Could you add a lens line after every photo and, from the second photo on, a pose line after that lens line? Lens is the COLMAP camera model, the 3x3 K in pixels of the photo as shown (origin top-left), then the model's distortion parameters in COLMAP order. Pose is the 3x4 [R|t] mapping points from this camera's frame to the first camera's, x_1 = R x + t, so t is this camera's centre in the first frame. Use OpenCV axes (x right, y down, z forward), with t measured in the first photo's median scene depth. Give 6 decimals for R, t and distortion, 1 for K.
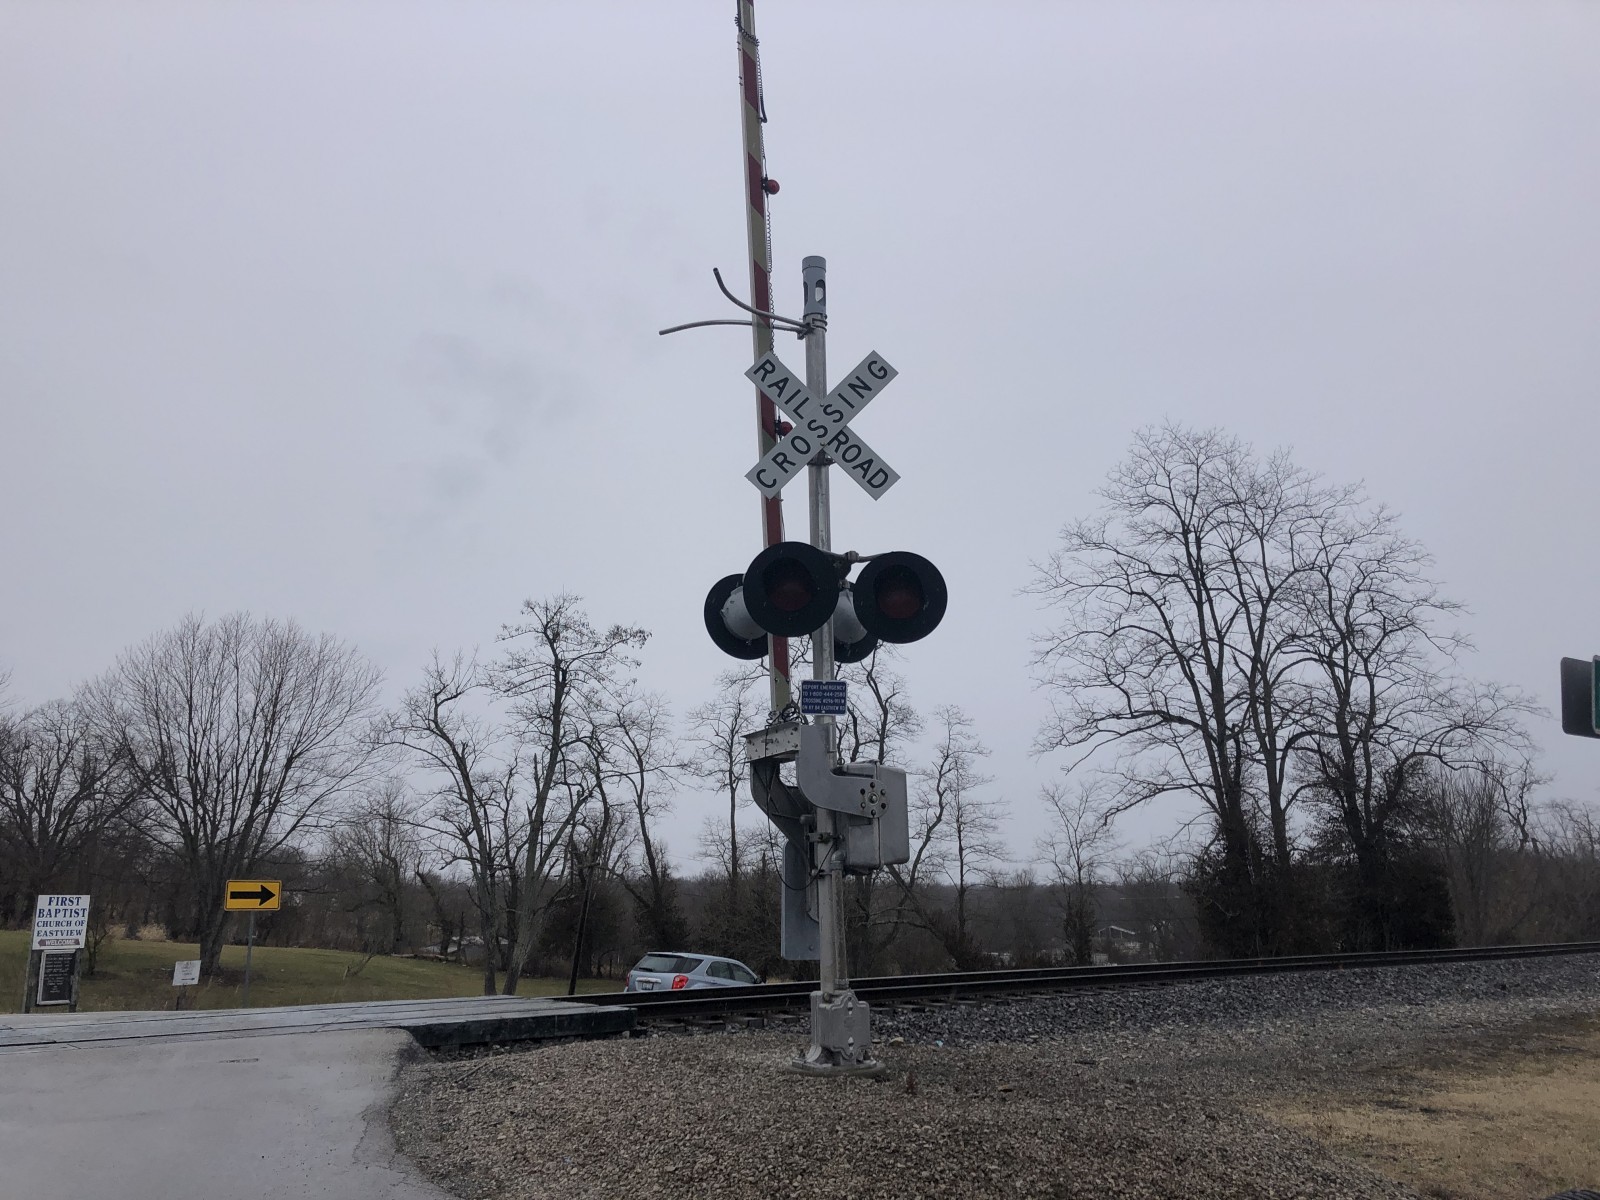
lens RADIAL K [[1302.9, 0, 788.3], [0, 1302.9, 563.3], [0, 0, 1]] dist [0.009013, -0.006005]
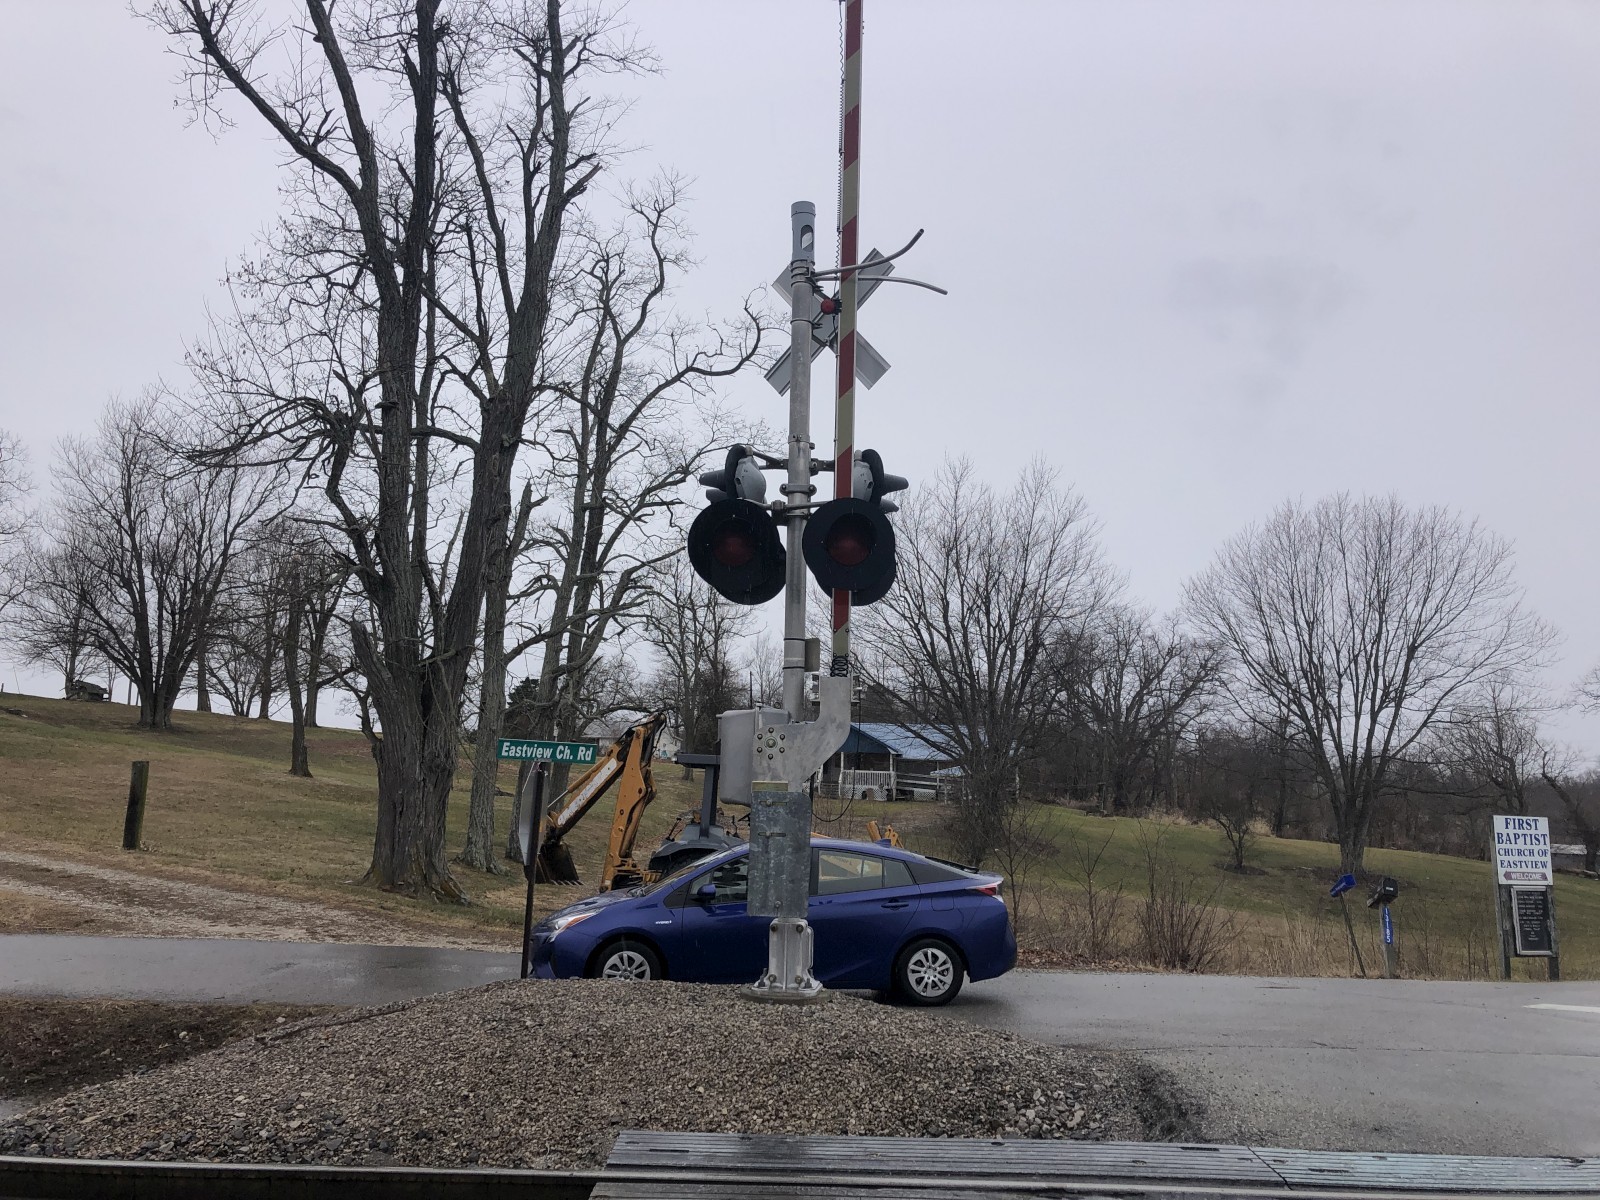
lens RADIAL K [[1302.9, 0, 788.3], [0, 1302.9, 563.3], [0, 0, 1]] dist [0.009013, -0.006005]
pose [[0.752397, -0.078626, -0.654000, -0.187538], [0.130563, 0.990953, 0.031070, 0.012396], [0.645641, -0.108765, 0.755856, 0.076672]]
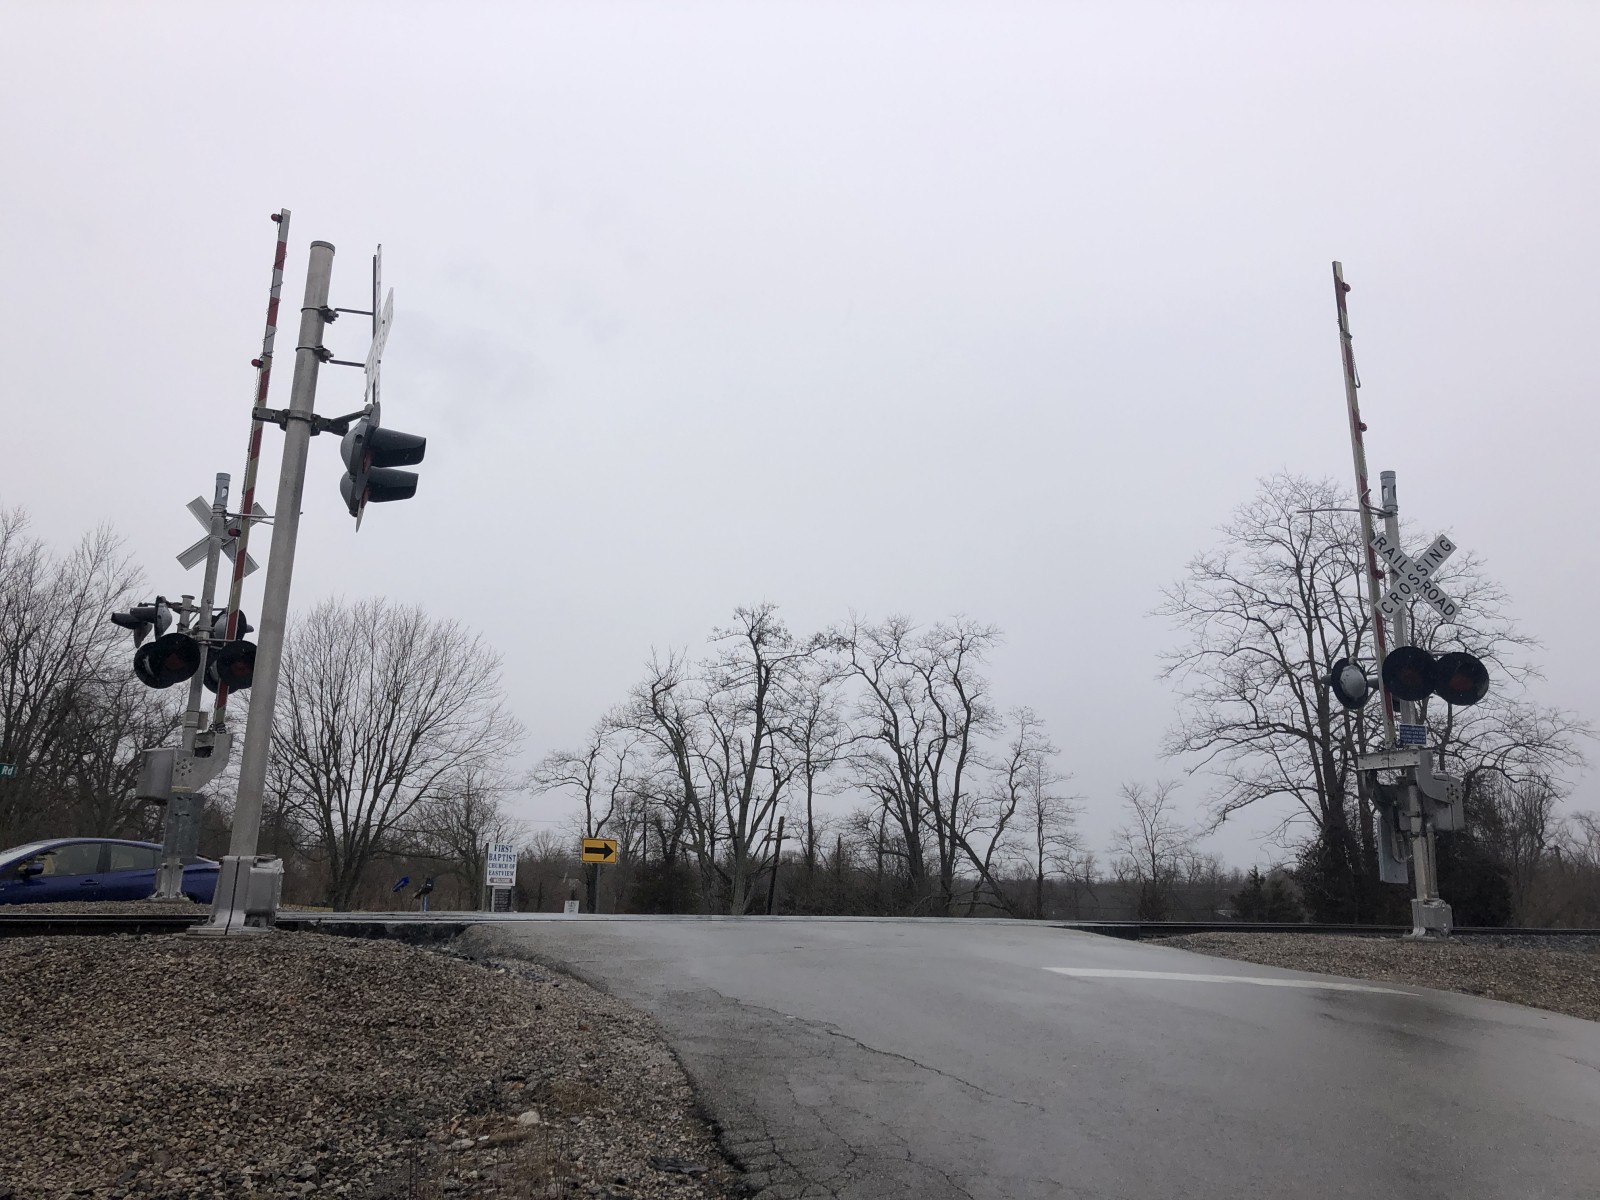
lens RADIAL K [[1302.9, 0, 788.3], [0, 1302.9, 563.3], [0, 0, 1]] dist [0.009013, -0.006005]
pose [[0.999220, 0.037275, 0.013062, -0.157649], [-0.037385, 0.999267, 0.008251, -0.020227], [-0.012745, -0.008733, 0.999881, -0.138810]]
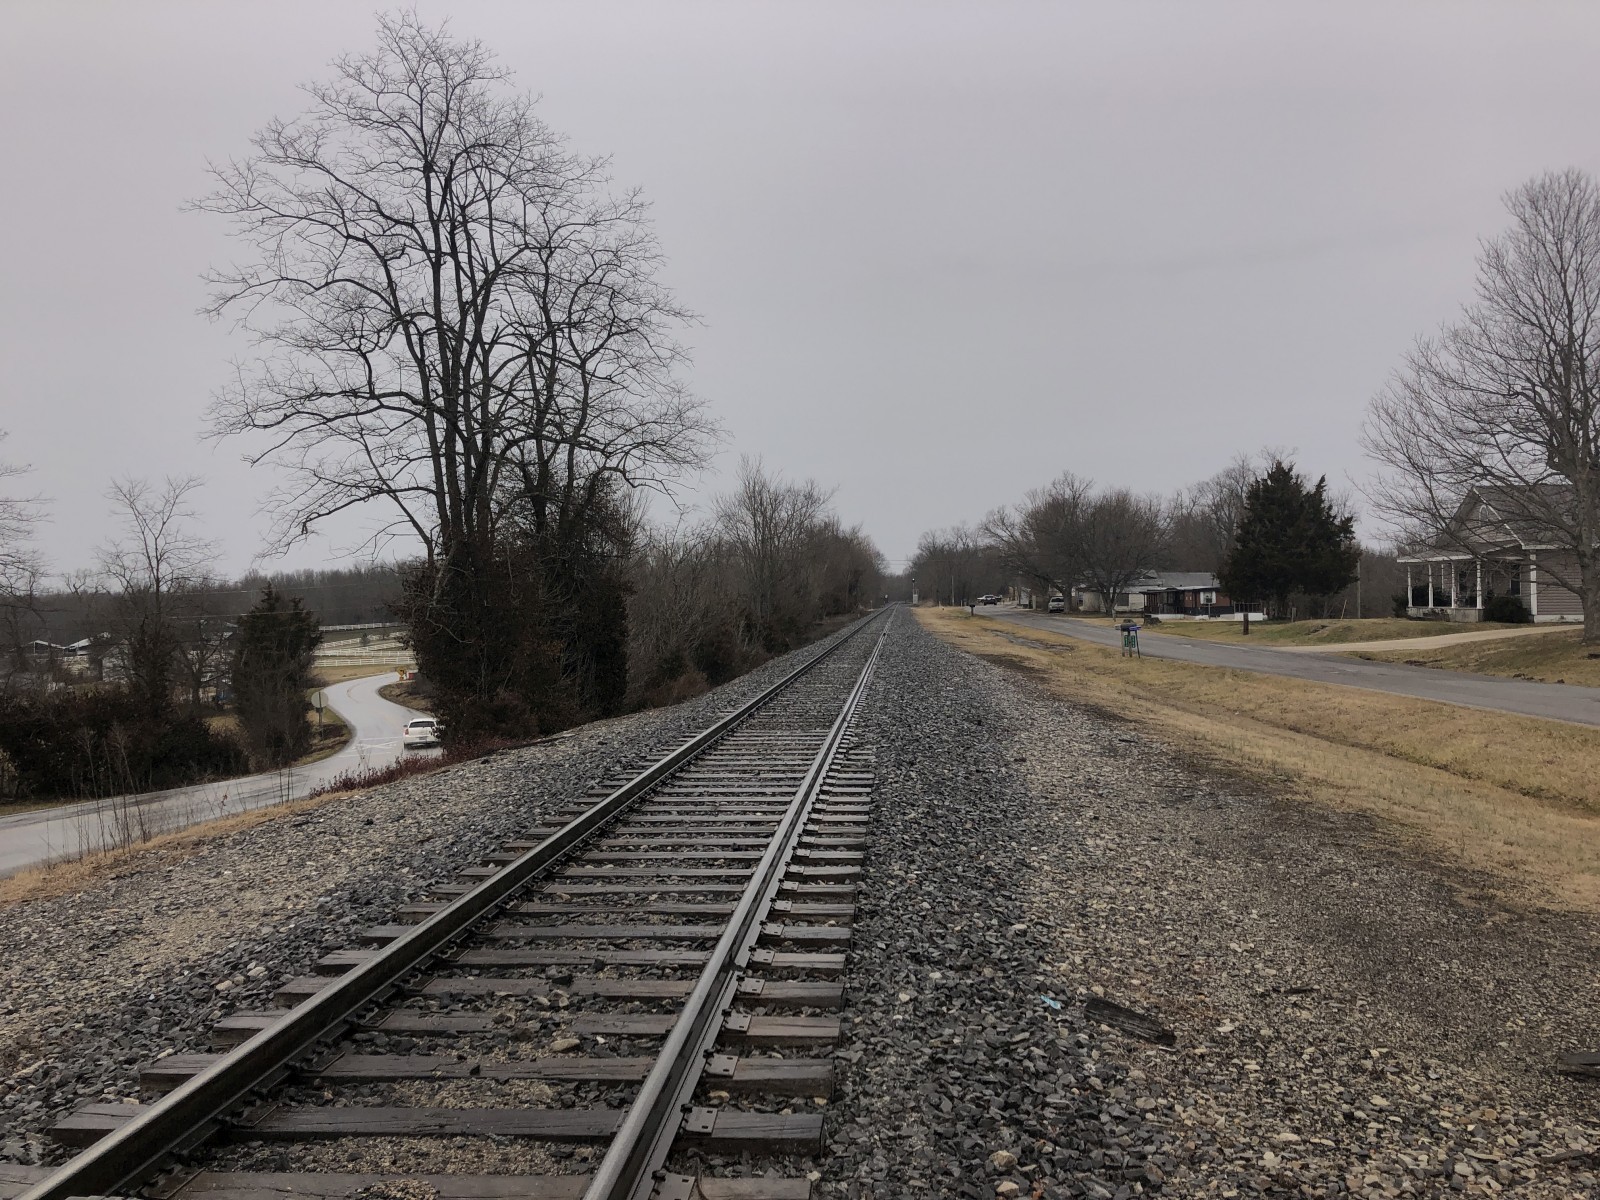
lens RADIAL K [[1312.1, 0, 799.7], [0, 1312.1, 590.2], [0, 0, 1]] dist [0.038670, 0.008580]
pose [[0.718615, -0.005592, 0.695386, -0.086972], [-0.158694, 0.972264, 0.171814, 0.049674], [-0.677059, -0.233821, 0.697796, 0.234909]]
